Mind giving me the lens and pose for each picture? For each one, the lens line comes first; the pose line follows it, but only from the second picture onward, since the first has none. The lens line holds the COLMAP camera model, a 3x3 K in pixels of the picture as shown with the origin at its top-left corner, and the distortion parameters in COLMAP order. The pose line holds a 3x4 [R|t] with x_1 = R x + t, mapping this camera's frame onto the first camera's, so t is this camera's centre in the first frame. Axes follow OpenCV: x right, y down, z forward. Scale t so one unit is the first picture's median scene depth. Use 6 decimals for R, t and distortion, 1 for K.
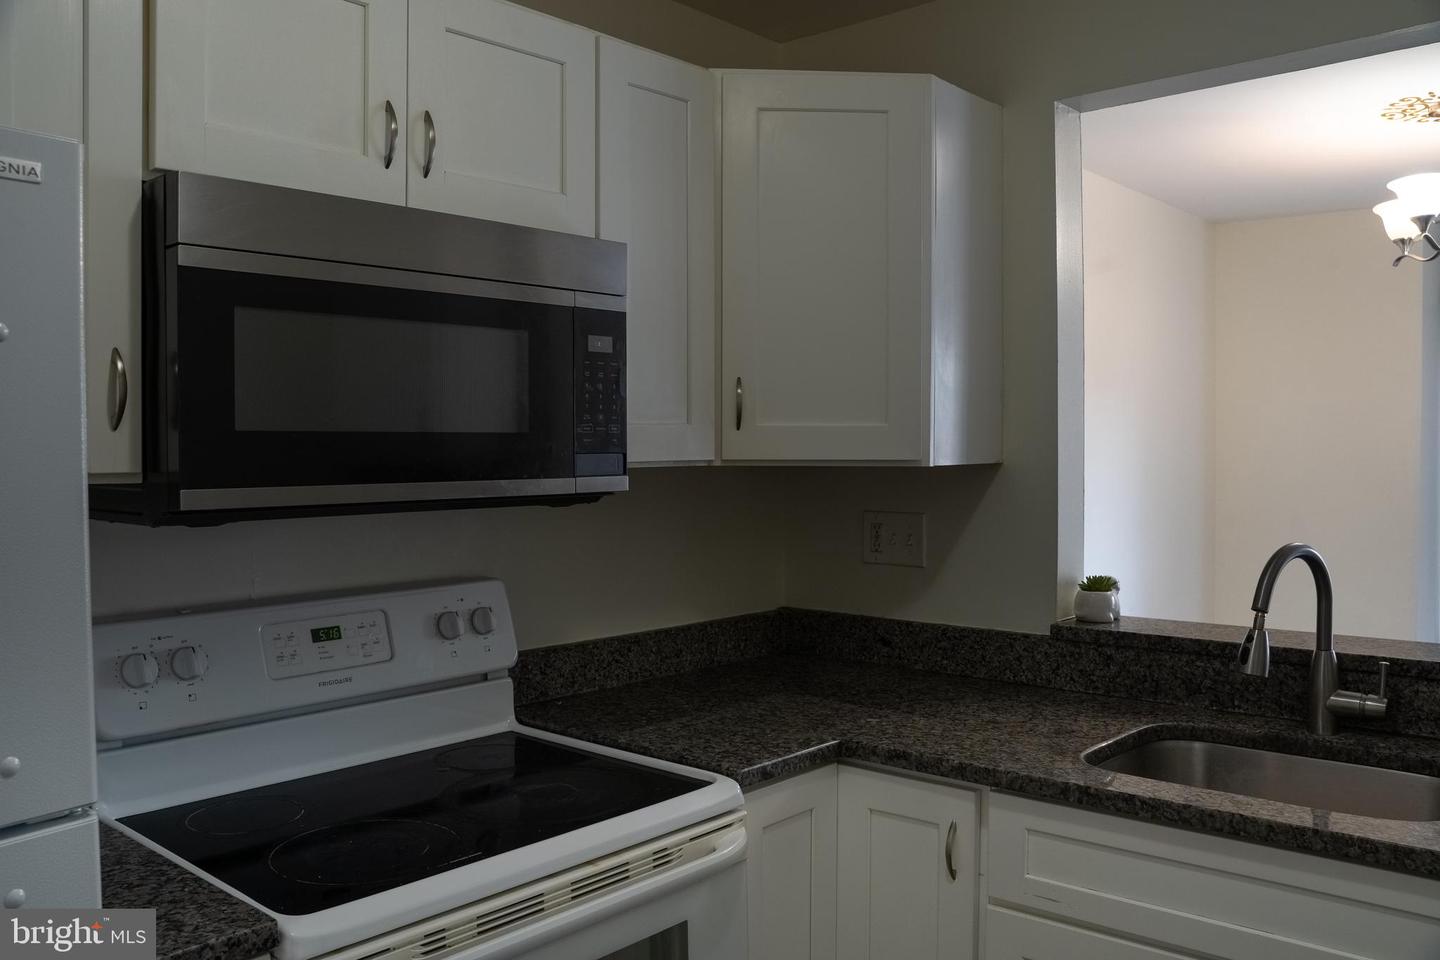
lens RADIAL K [[1189.8, 0, 718.0], [0, 1189.8, 454.7], [0, 0, 1]] dist [-0.043139, 0.000345]
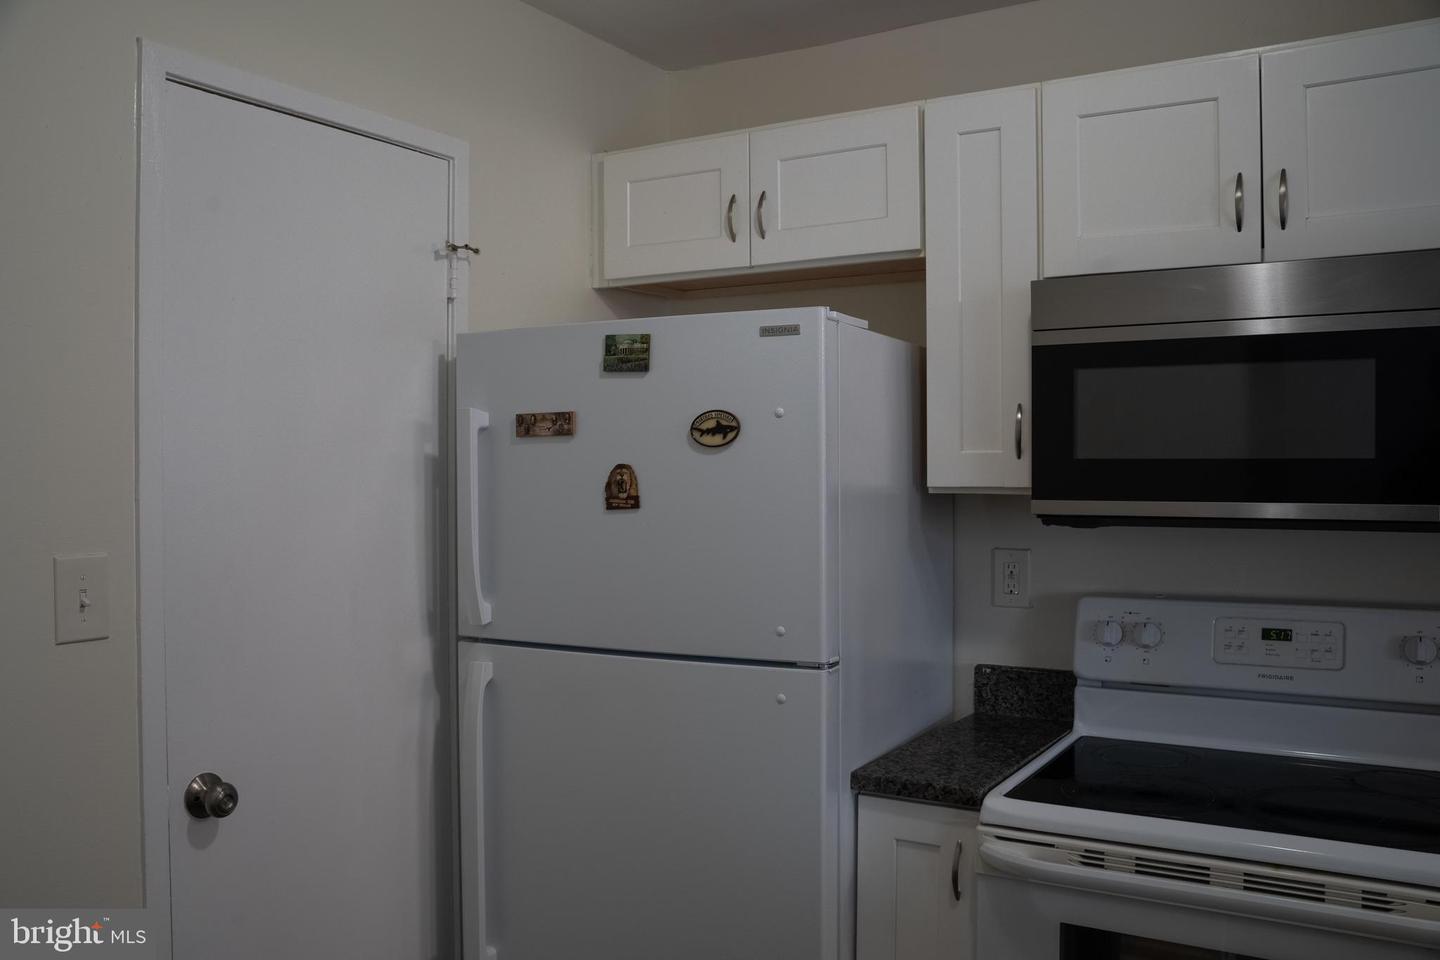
lens RADIAL K [[1189.8, 0, 718.0], [0, 1189.8, 454.7], [0, 0, 1]] dist [-0.043139, 0.000345]
pose [[0.214610, -0.002243, -0.976697, 0.685808], [-0.008414, 0.999956, -0.004145, -0.012965], [0.976664, 0.009107, 0.214581, 0.237028]]
